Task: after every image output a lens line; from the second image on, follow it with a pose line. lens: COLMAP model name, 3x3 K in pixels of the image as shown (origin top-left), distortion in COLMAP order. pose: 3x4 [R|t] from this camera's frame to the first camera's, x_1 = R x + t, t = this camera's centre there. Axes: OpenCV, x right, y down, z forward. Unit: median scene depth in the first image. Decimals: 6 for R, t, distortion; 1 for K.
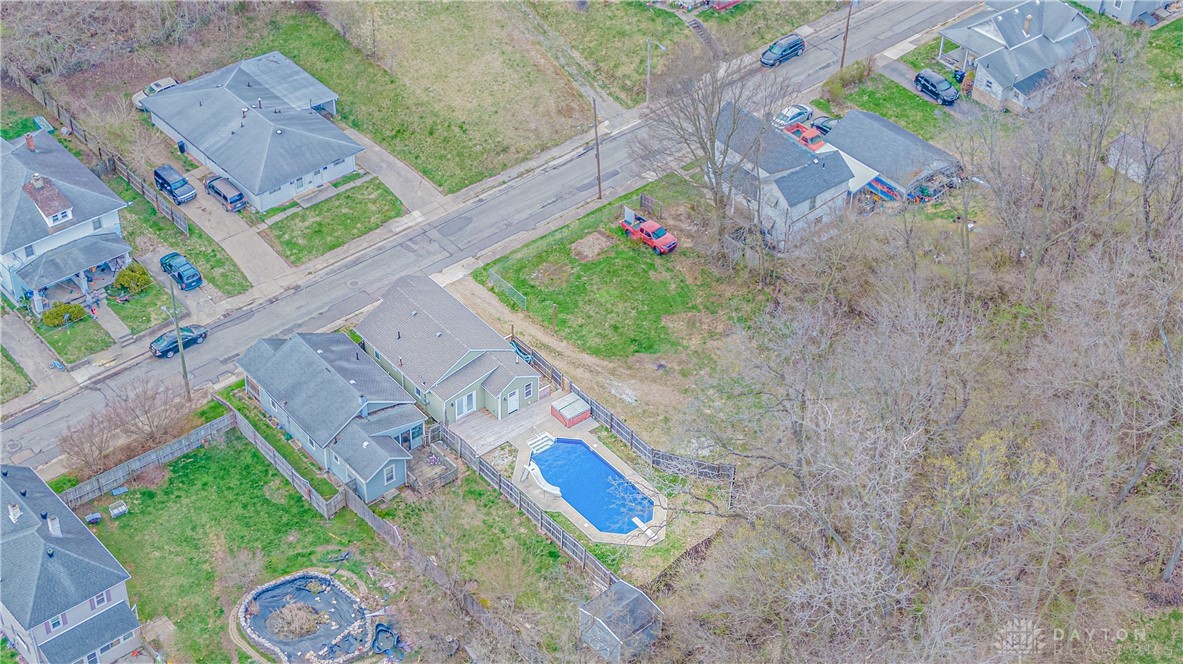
lens RADIAL K [[1886.6, 0, 591.5], [0, 1886.6, 332.0], [0, 0, 1]] dist [-0.012594, -0.009788]
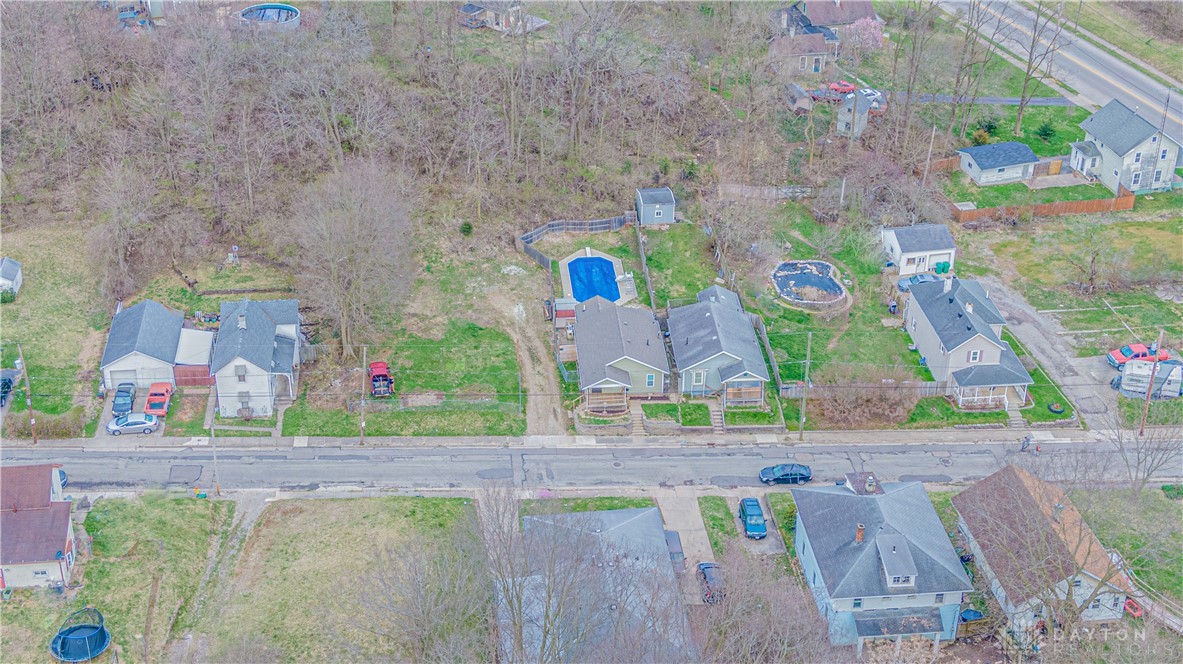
lens RADIAL K [[1682.0, 0, 567.1], [0, 1682.0, 331.5], [0, 0, 1]] dist [0.048805, 0.122747]
pose [[-0.825275, -0.303251, 0.476403, -0.539235], [0.338338, 0.409933, 0.847043, -0.887907], [-0.452160, 0.860229, -0.235706, 1.164337]]
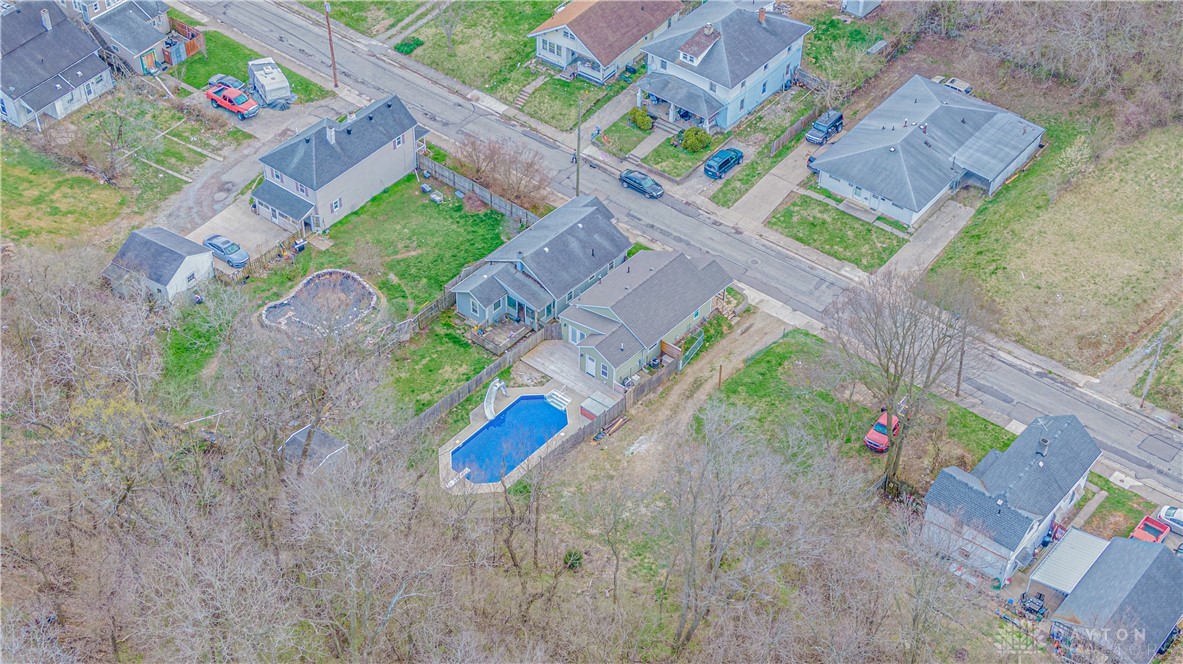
lens RADIAL K [[1682.0, 0, 567.1], [0, 1682.0, 331.5], [0, 0, 1]] dist [0.048805, 0.122747]
pose [[0.186662, 0.652473, -0.734463, 0.590652], [-0.623802, 0.656273, 0.424473, -0.342143], [0.758965, 0.378927, 0.529515, 0.411324]]
